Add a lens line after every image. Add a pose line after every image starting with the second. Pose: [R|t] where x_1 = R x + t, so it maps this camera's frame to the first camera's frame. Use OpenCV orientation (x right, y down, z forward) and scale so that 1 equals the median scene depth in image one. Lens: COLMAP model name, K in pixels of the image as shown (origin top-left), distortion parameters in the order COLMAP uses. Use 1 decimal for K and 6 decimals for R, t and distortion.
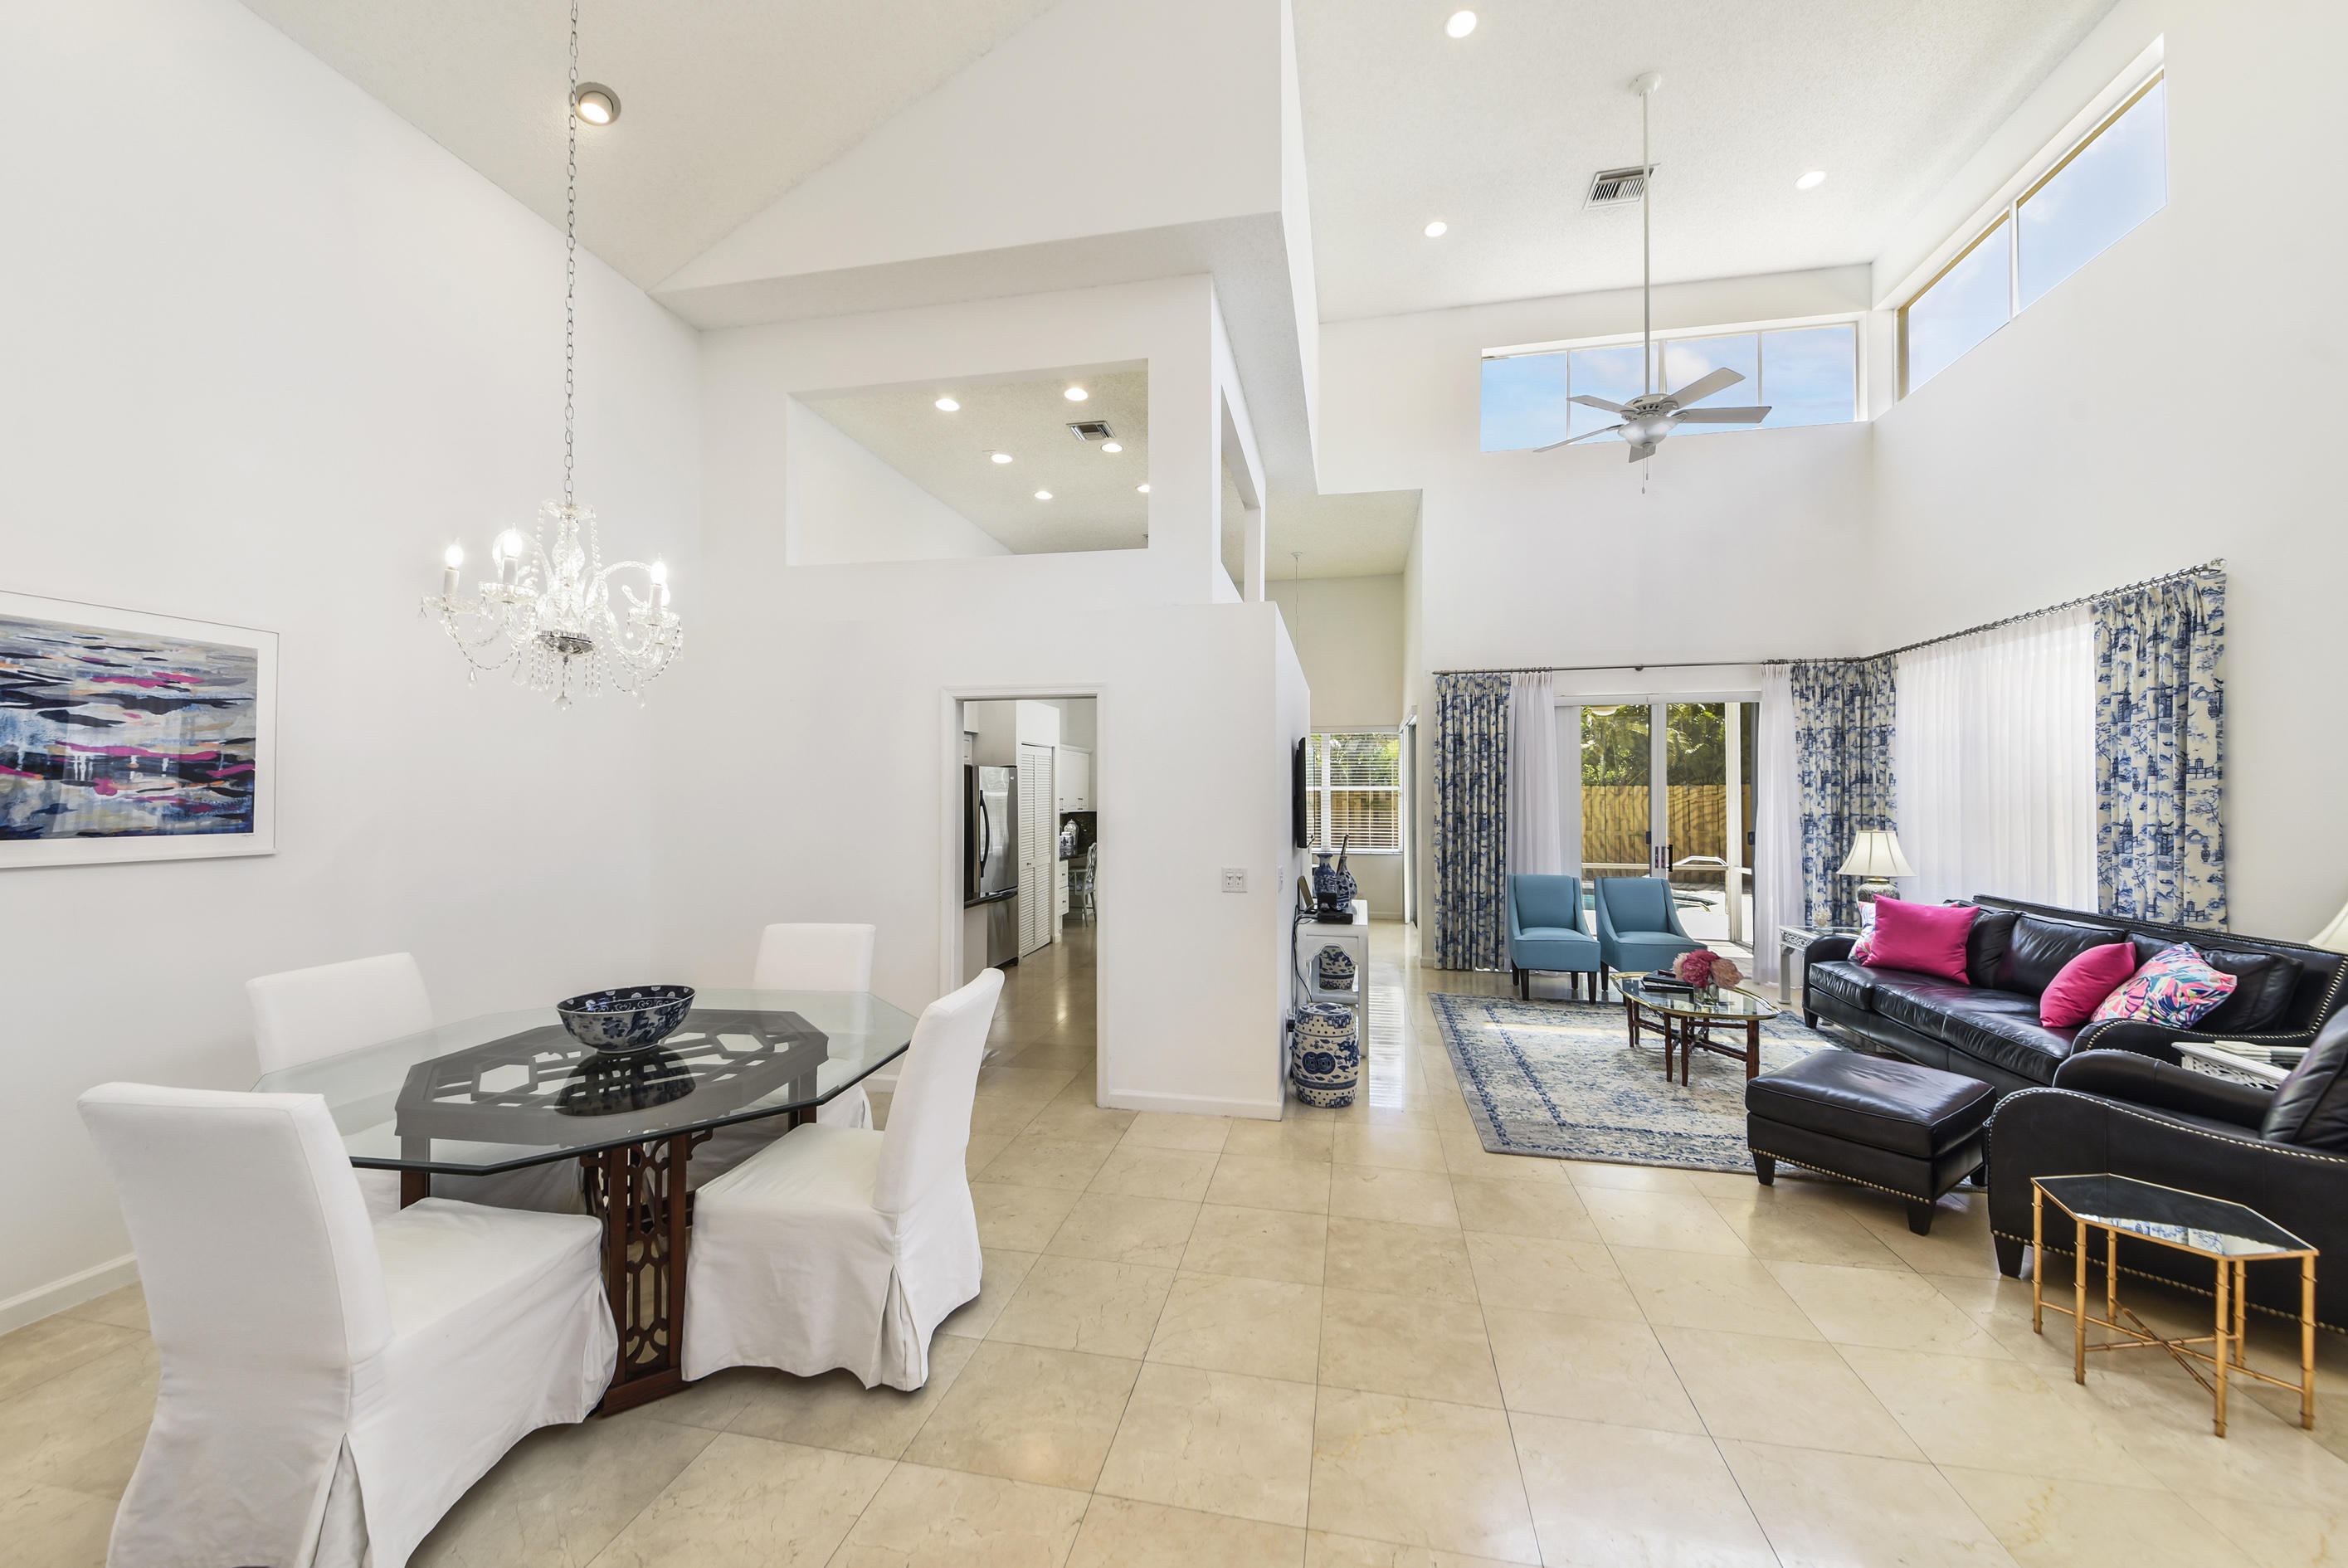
lens RADIAL K [[855.6, 0, 1162.7], [0, 855.6, 781.3], [0, 0, 1]] dist [-0.009506, -0.003169]
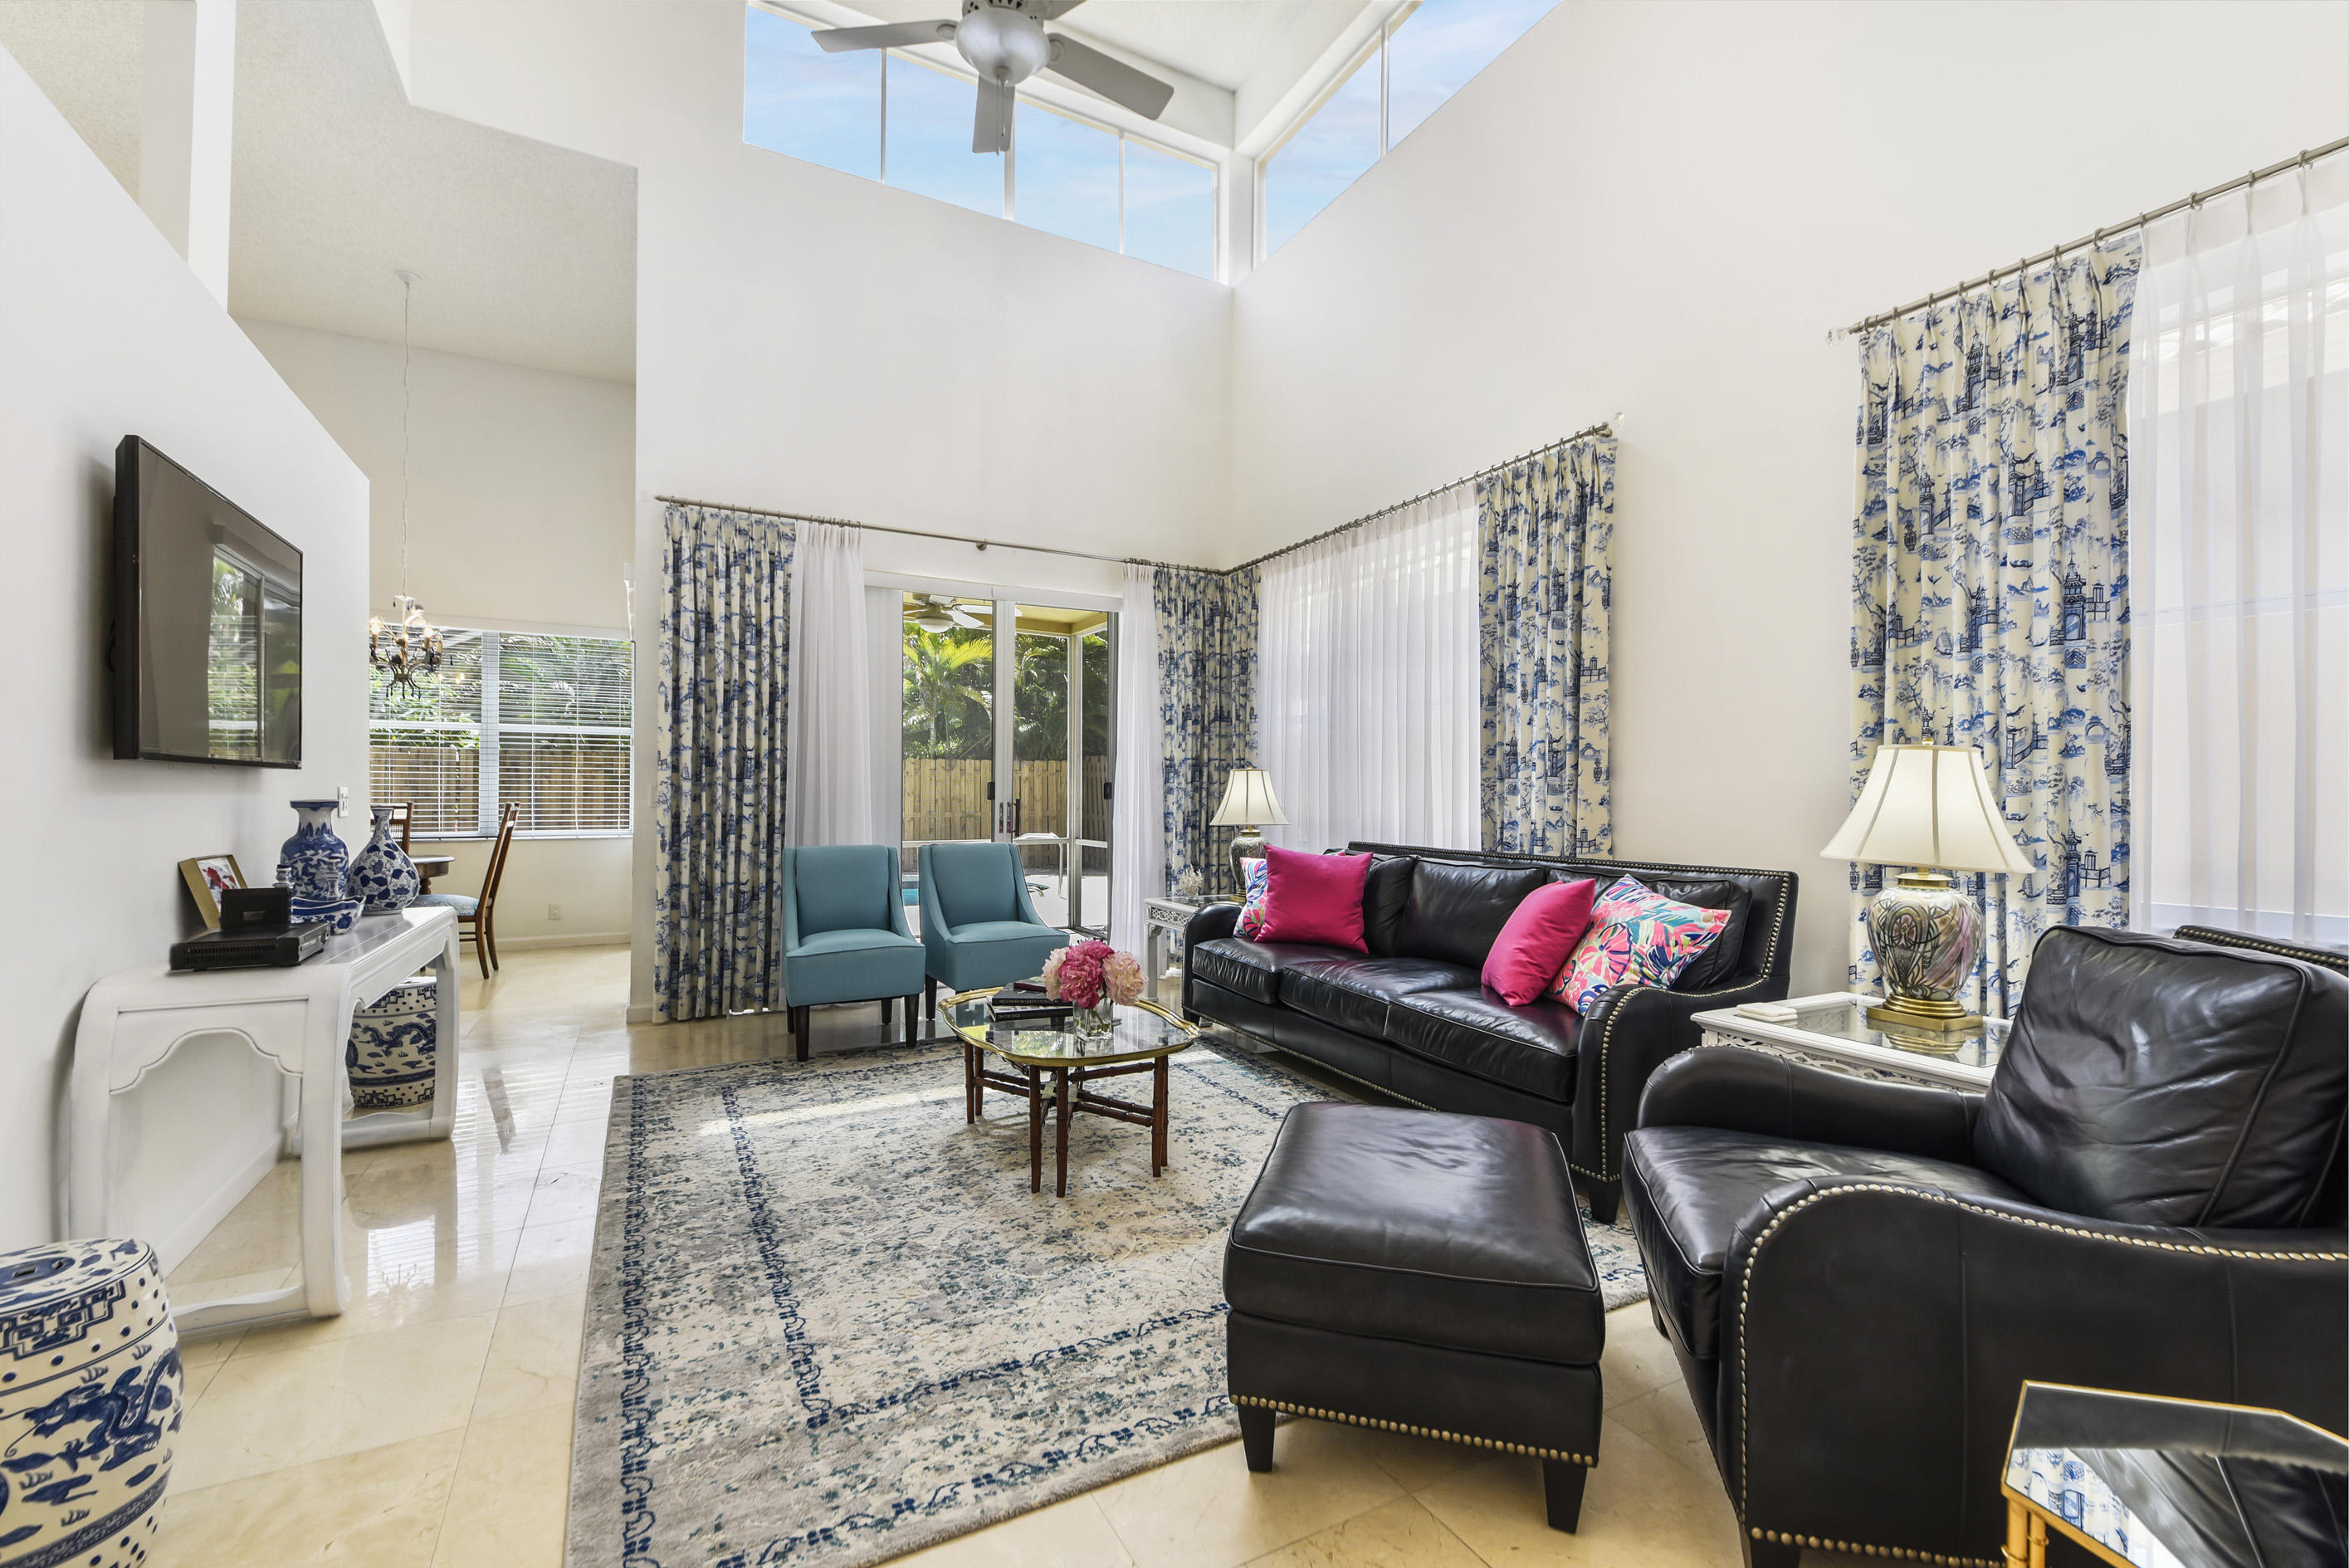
lens RADIAL K [[985.8, 0, 1160.2], [0, 985.8, 770.6], [0, 0, 1]] dist [0.042635, 0.000046]
pose [[0.763471, 0.015081, 0.645666, 0.270734], [-0.013765, 0.999880, -0.007078, 0.098325], [-0.645696, -0.003484, 0.763587, 0.518639]]
